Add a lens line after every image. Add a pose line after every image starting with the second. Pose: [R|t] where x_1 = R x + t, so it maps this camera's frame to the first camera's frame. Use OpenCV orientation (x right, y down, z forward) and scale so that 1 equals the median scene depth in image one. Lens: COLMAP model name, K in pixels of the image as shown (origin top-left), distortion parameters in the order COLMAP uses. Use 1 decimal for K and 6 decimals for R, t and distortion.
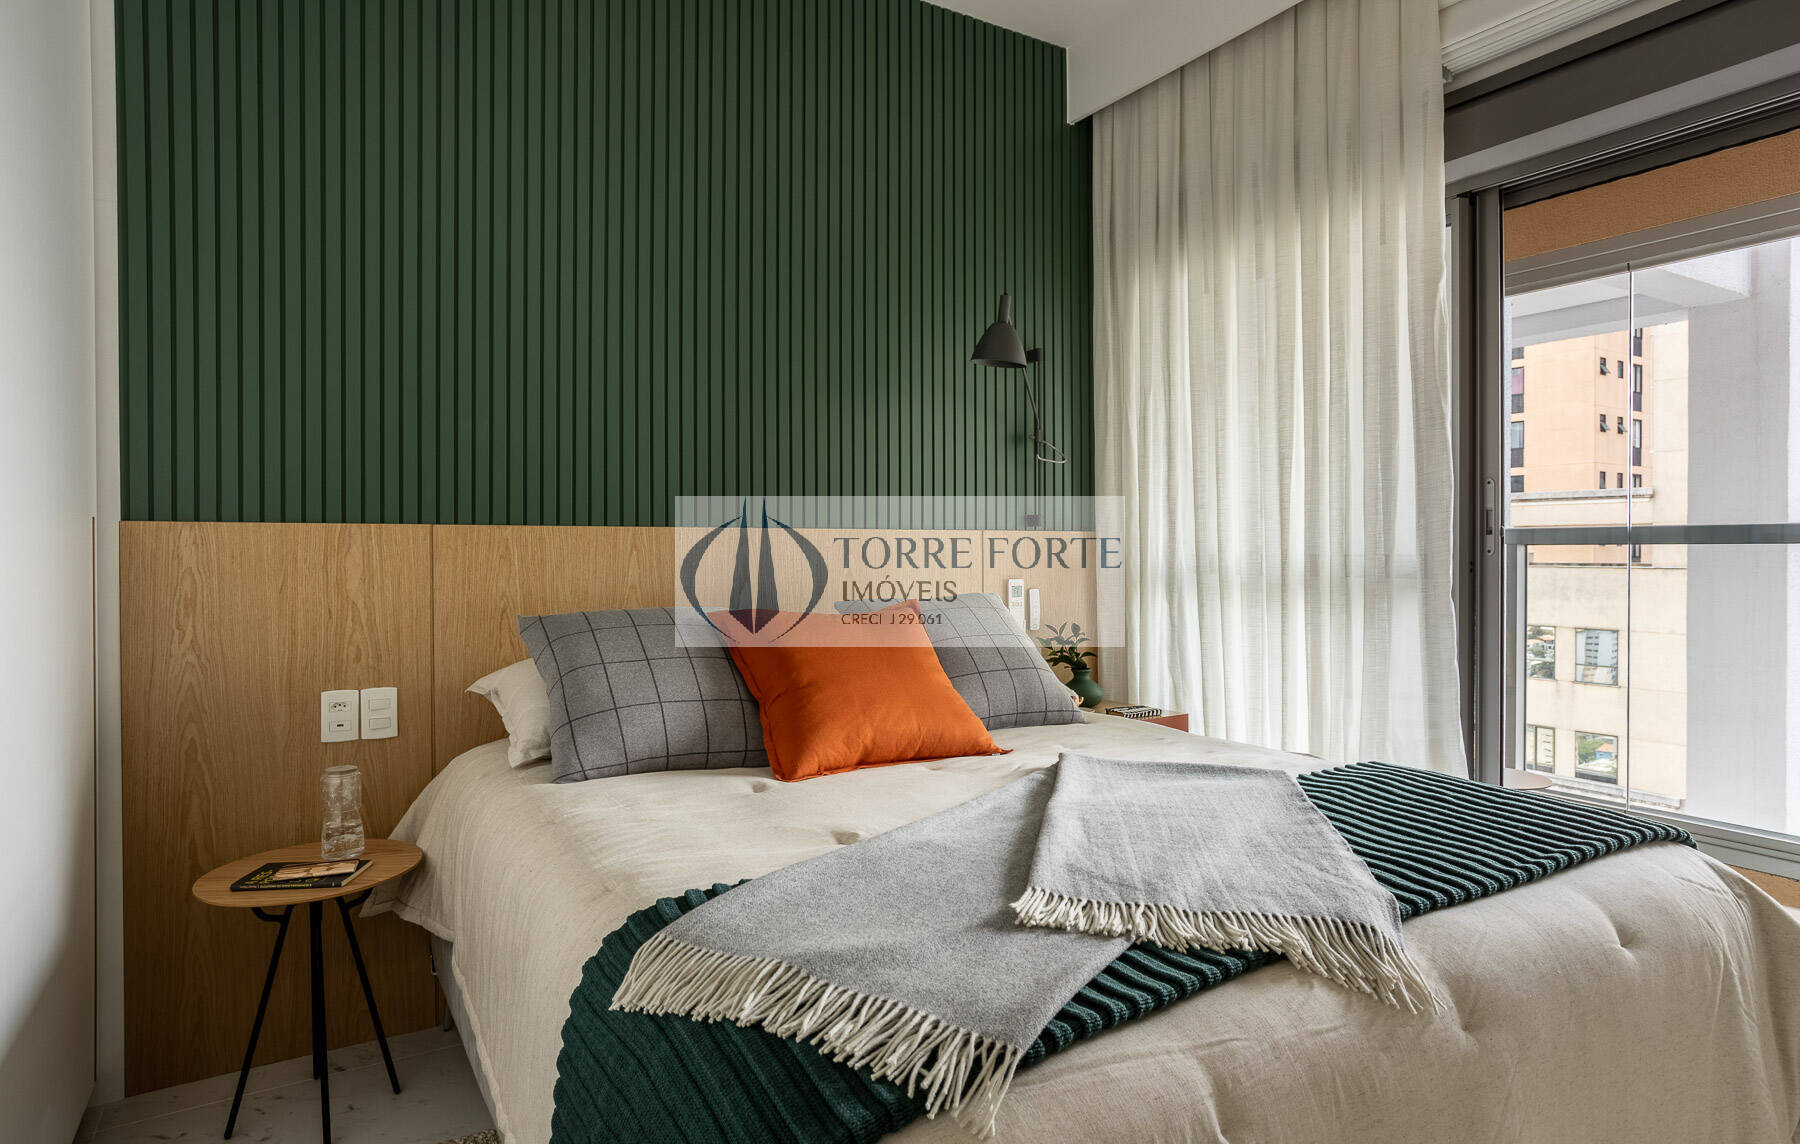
lens RADIAL K [[1069.2, 0, 901.1], [0, 1069.2, 566.7], [0, 0, 1]] dist [-0.002155, 0.000696]
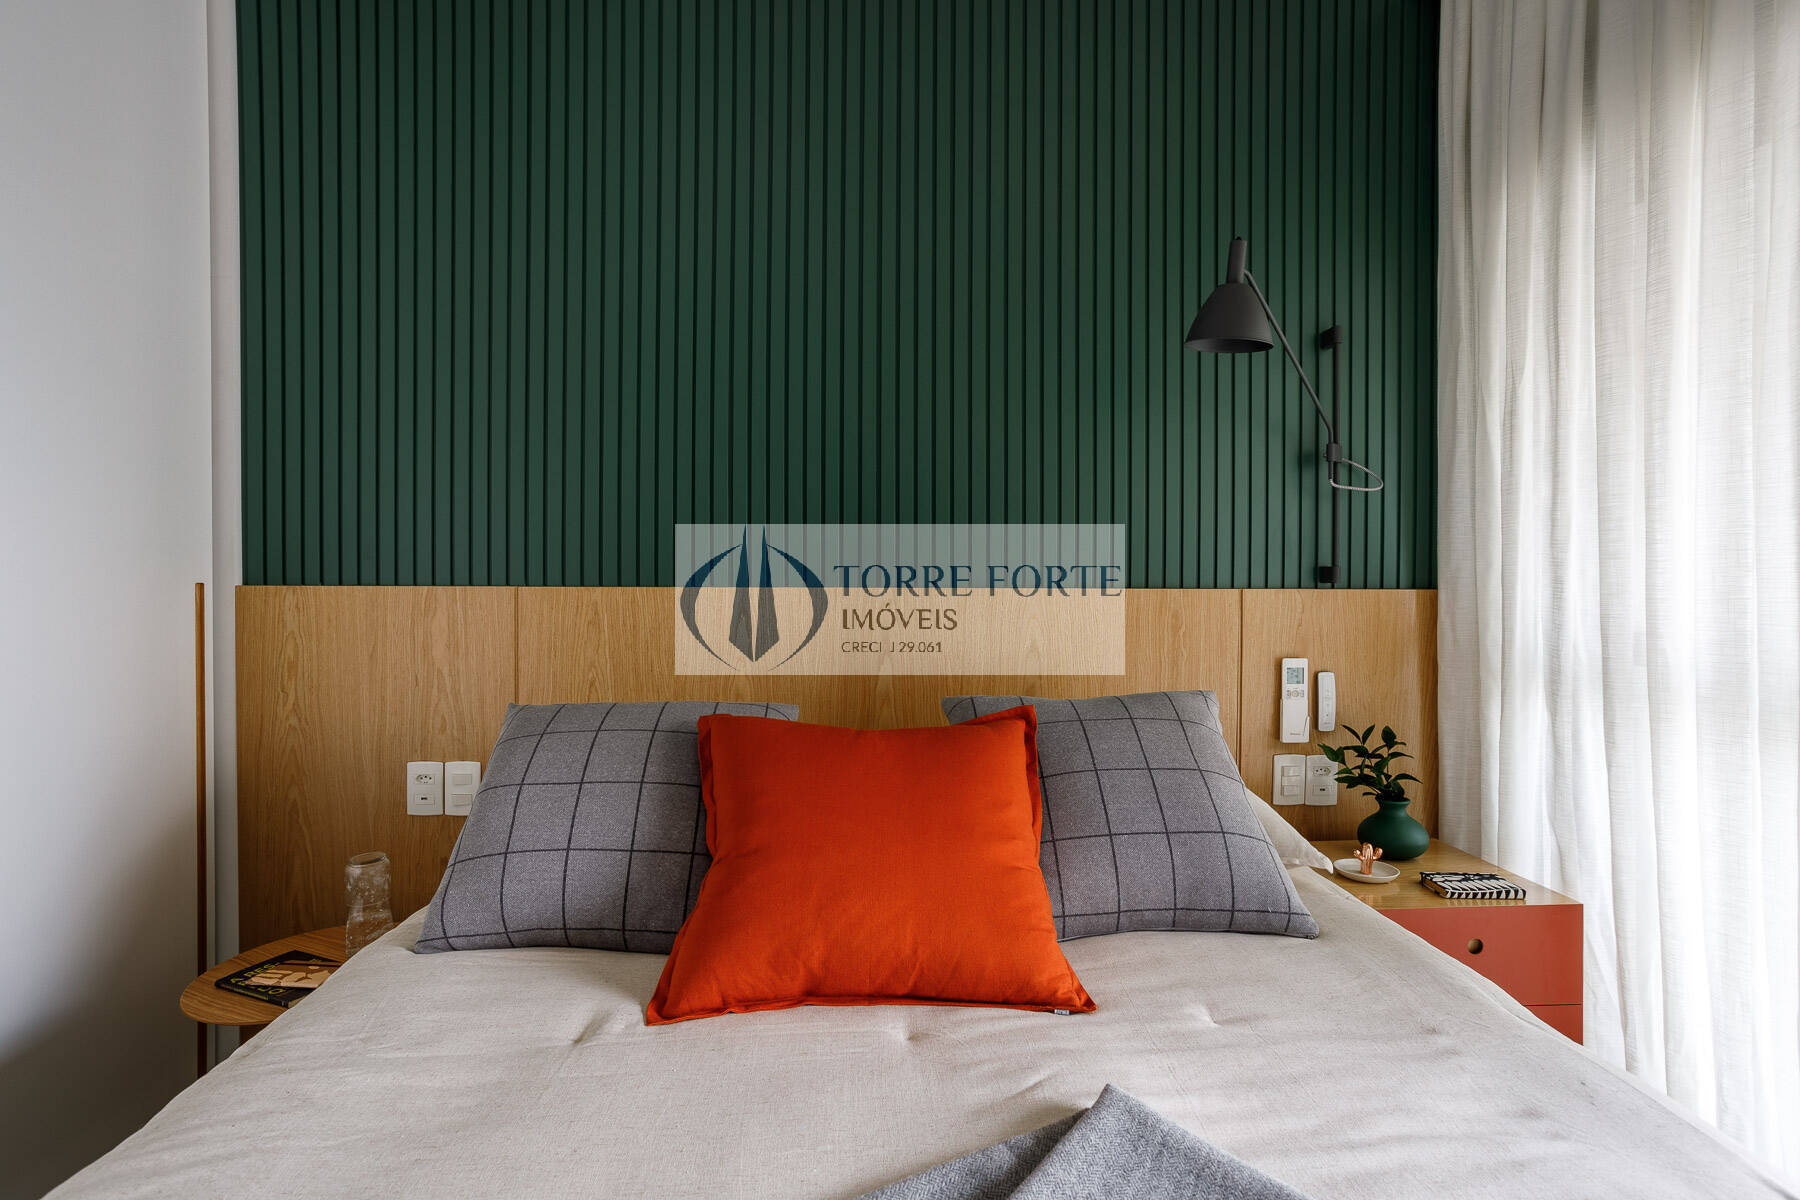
lens RADIAL K [[871.6, 0, 899.1], [0, 871.6, 602.6], [0, 0, 1]] dist [-0.003586, 0.000417]
pose [[0.878931, 0.018904, -0.476575, 0.213254], [-0.012790, 0.999789, 0.016071, -0.043883], [0.476778, -0.008030, 0.878987, 0.518767]]
